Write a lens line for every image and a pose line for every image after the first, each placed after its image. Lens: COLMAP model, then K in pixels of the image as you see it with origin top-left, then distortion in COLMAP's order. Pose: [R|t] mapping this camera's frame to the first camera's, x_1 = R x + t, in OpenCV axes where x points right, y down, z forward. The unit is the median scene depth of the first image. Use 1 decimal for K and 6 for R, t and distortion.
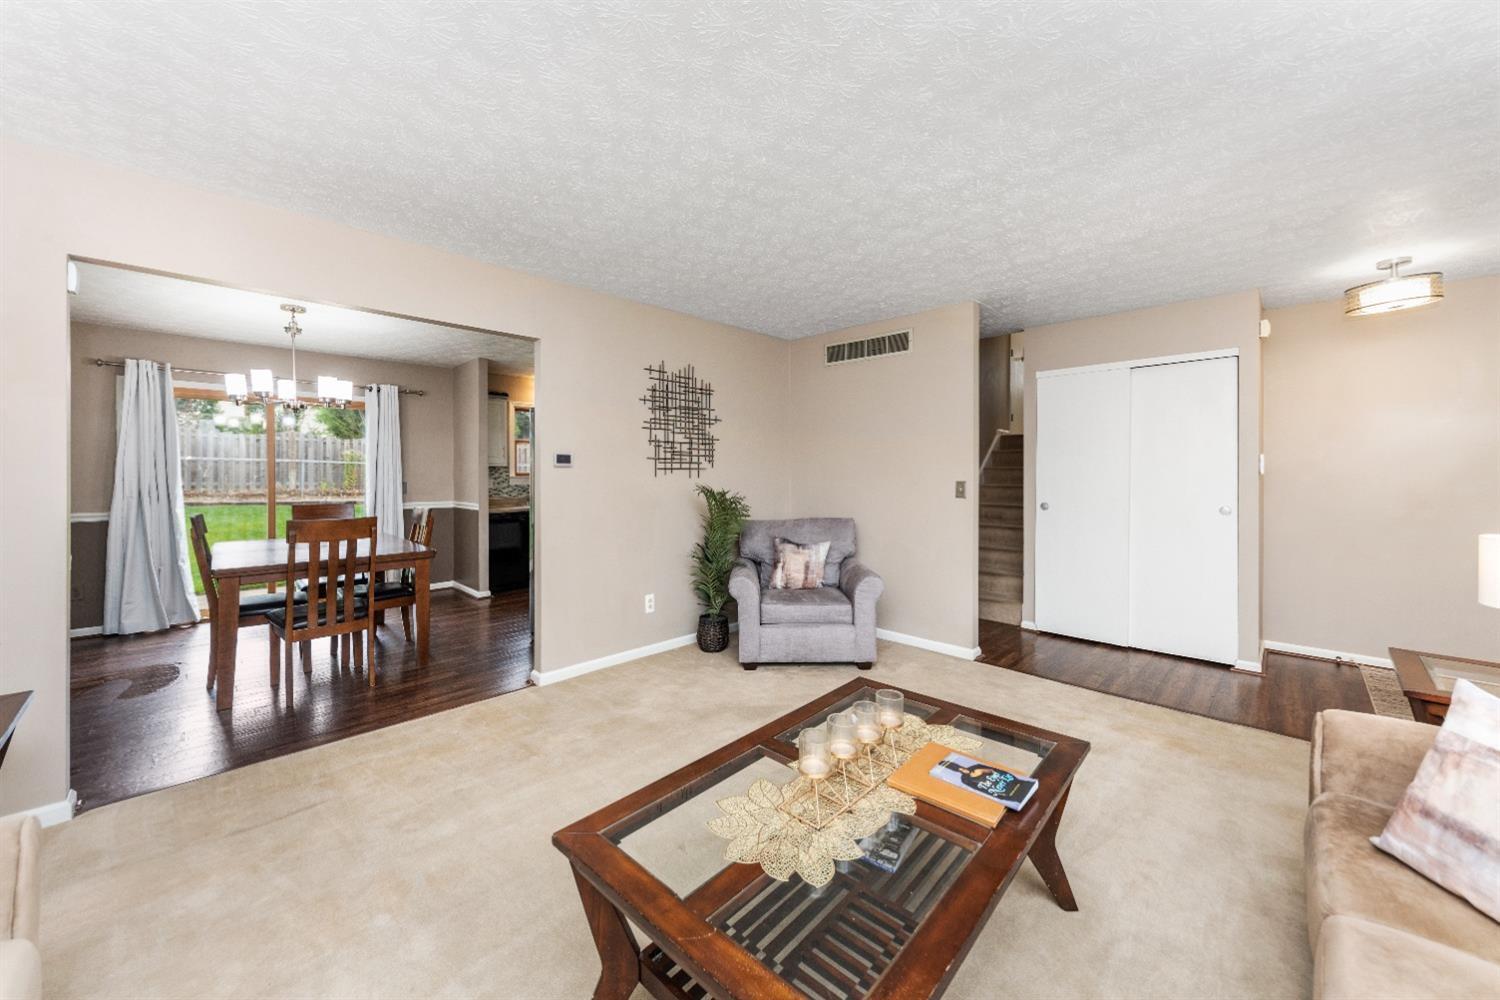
lens RADIAL K [[550.1, 0, 747.9], [0, 550.1, 475.7], [0, 0, 1]] dist [0.001892, 0.000031]
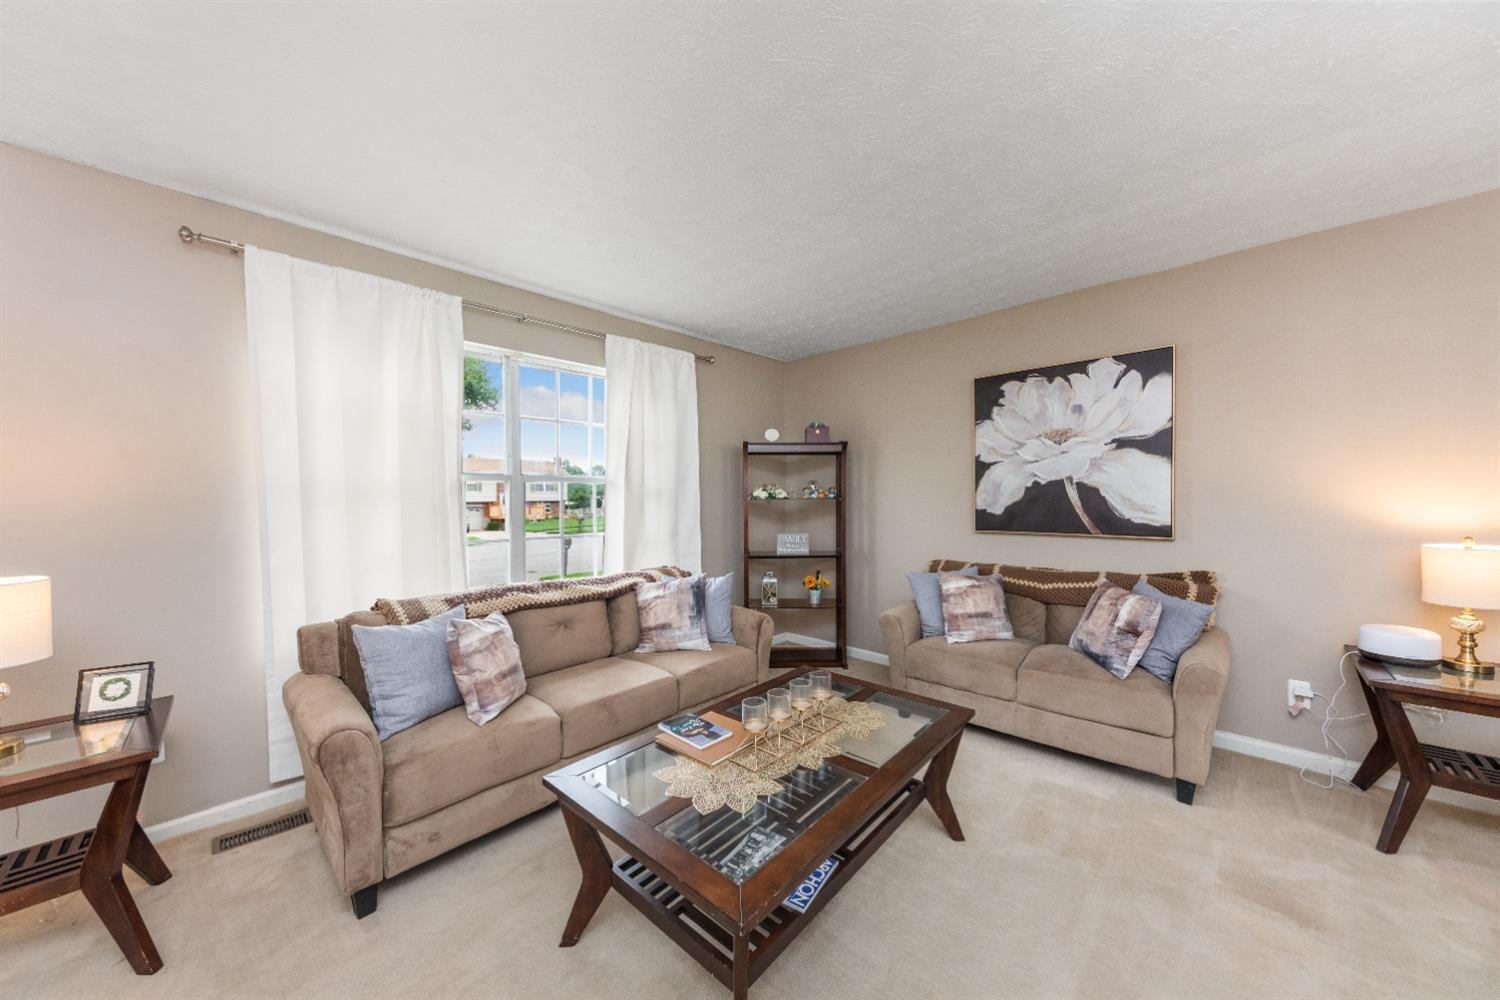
lens RADIAL K [[503.0, 0, 740.6], [0, 503.0, 507.9], [0, 0, 1]] dist [0.000527, -0.000032]
pose [[-0.999954, 0.009151, -0.002721, 0.114009], [0.009081, 0.999659, 0.024498, -0.003992], [0.002944, 0.024473, -0.999696, 0.792128]]
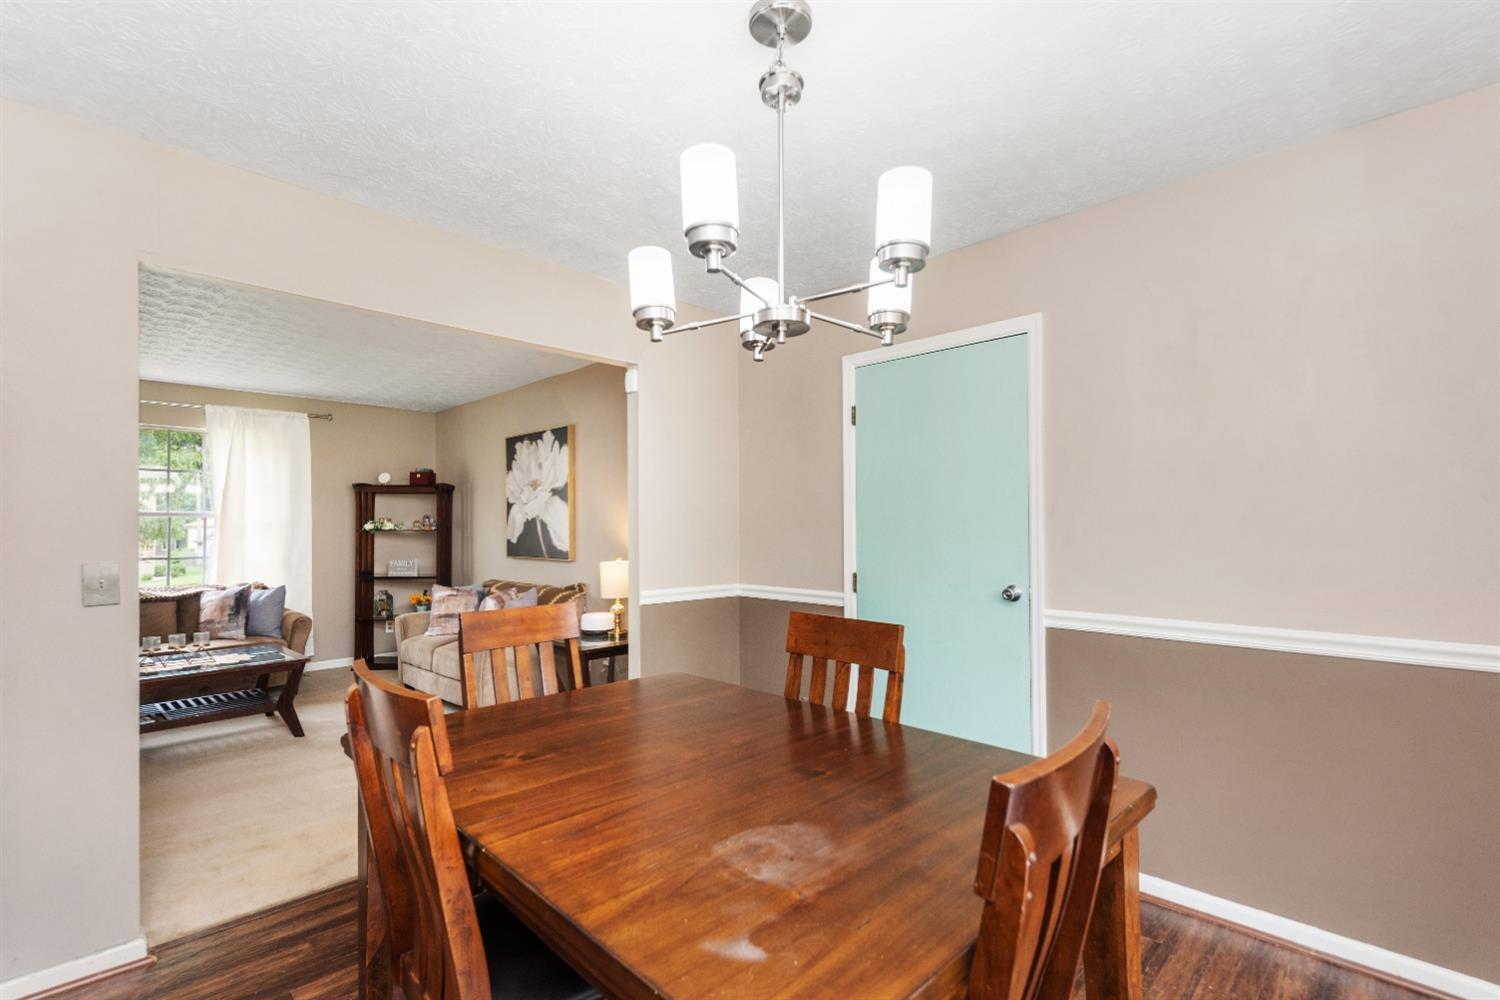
lens RADIAL K [[657.1, 0, 752.1], [0, 657.1, 527.3], [0, 0, 1]] dist [-0.002313, -0.000248]
pose [[-0.999906, 0.002944, -0.013357, -0.816430], [0.002897, 0.999989, 0.003556, -0.007425], [0.013367, 0.003517, -0.999904, 1.383792]]
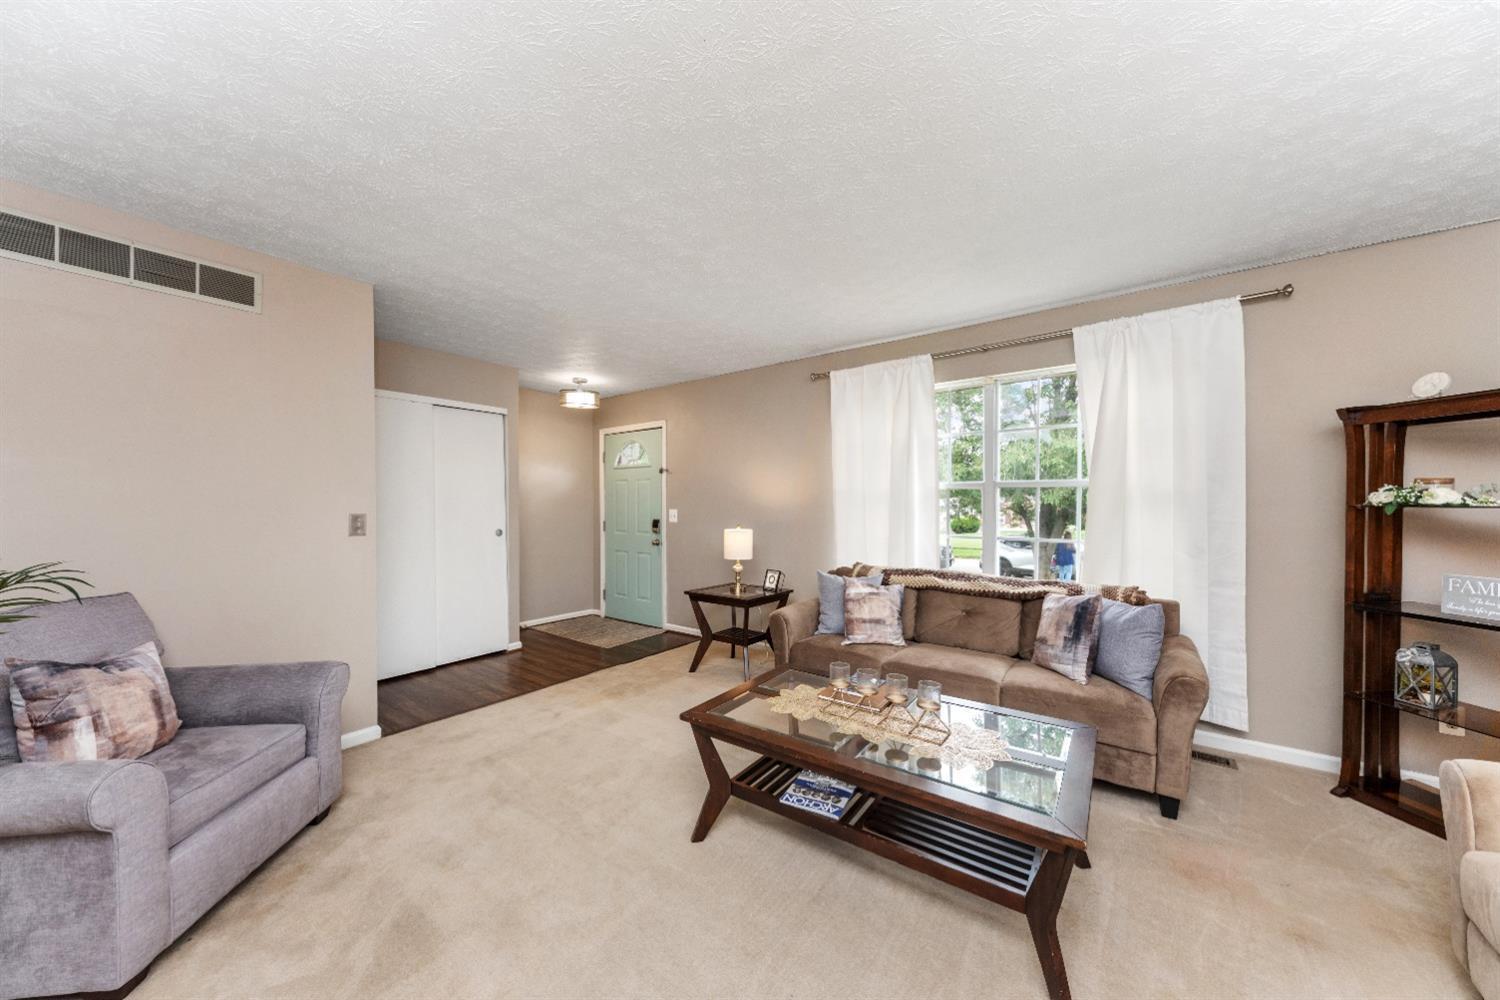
lens RADIAL K [[516.8, 0, 745.2], [0, 516.8, 506.5], [0, 0, 1]] dist [0.000185, -0.000104]
pose [[-0.122003, -0.003964, 0.992522, -0.397427], [0.003225, 0.999985, 0.004390, -0.000926], [-0.992524, 0.003736, -0.121989, 0.561986]]
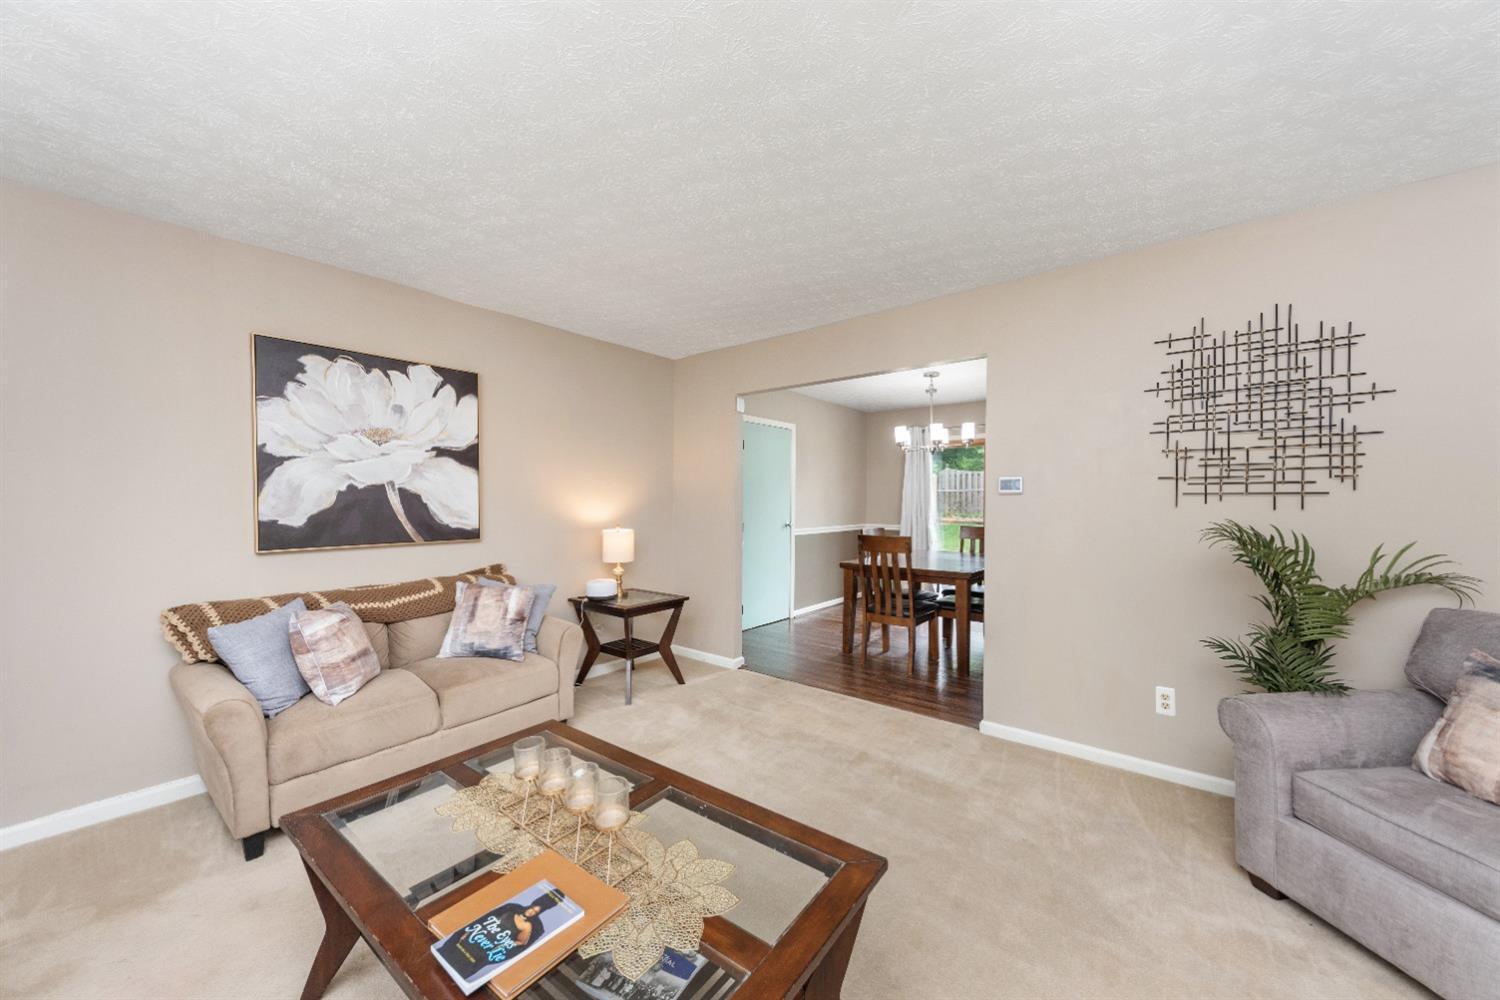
lens RADIAL K [[543.8, 0, 745.2], [0, 543.8, 508.1], [0, 0, 1]] dist [0.000003, -0.000042]
pose [[0.091611, 0.014468, -0.995690, 0.415849], [-0.003967, 0.999892, 0.014164, -0.003621], [0.995787, 0.002652, 0.091659, 0.446817]]
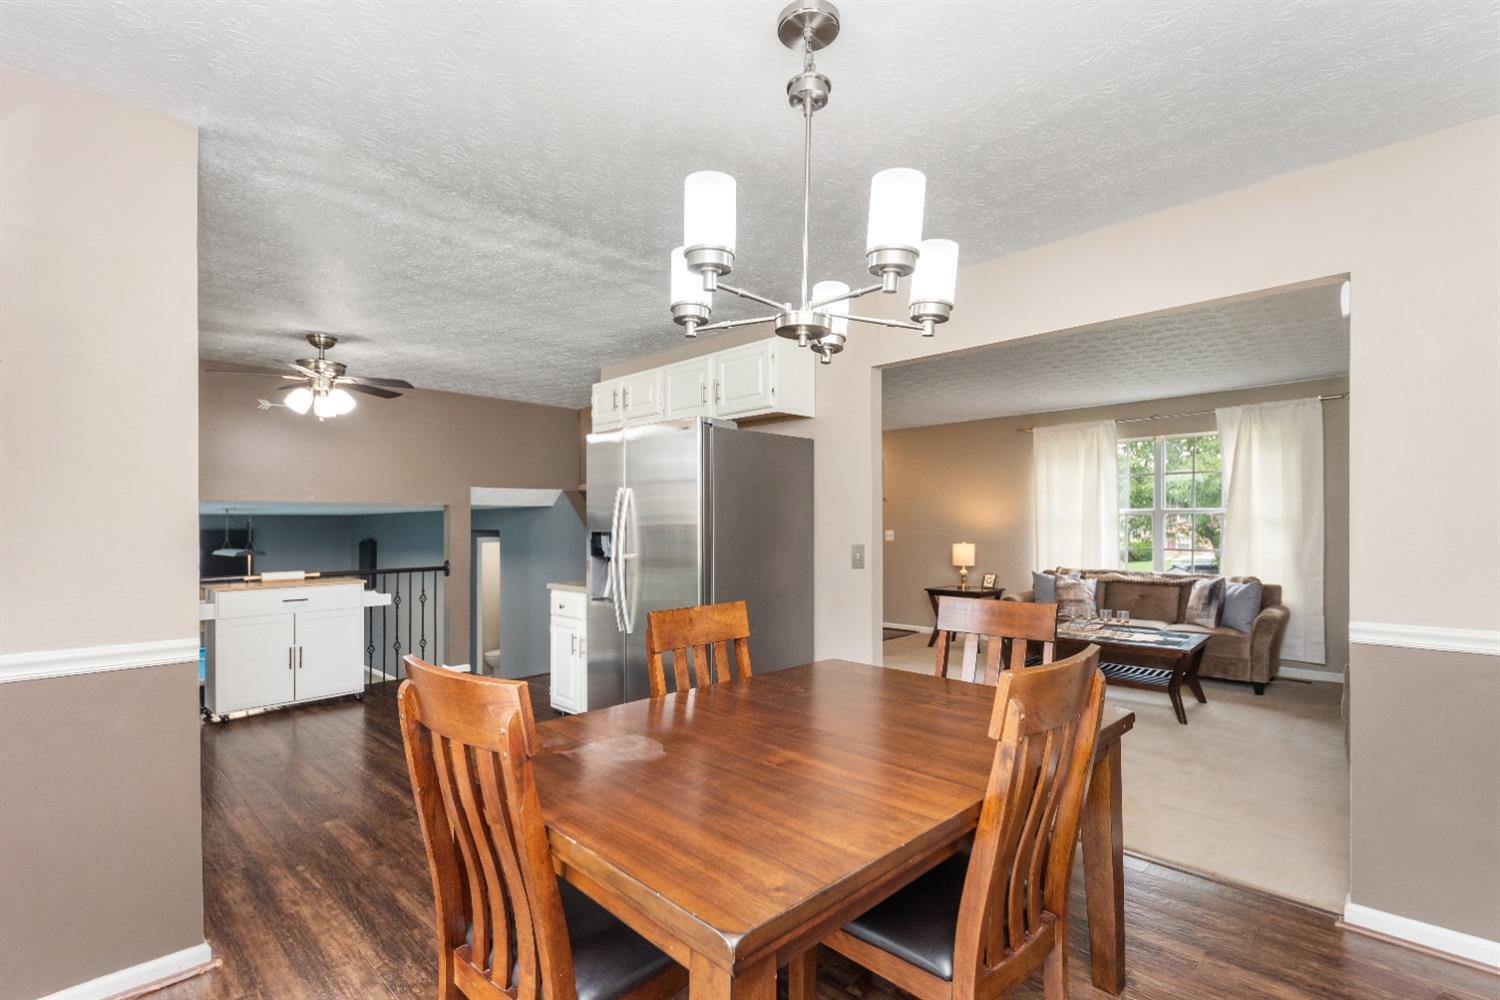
lens RADIAL K [[657.1, 0, 752.1], [0, 657.1, 527.3], [0, 0, 1]] dist [-0.002313, -0.000248]
pose [[0.004590, -0.001850, 0.999988, -1.191694], [0.005309, 0.999984, 0.001826, -0.003151], [-0.999975, 0.005301, 0.004600, 1.030801]]
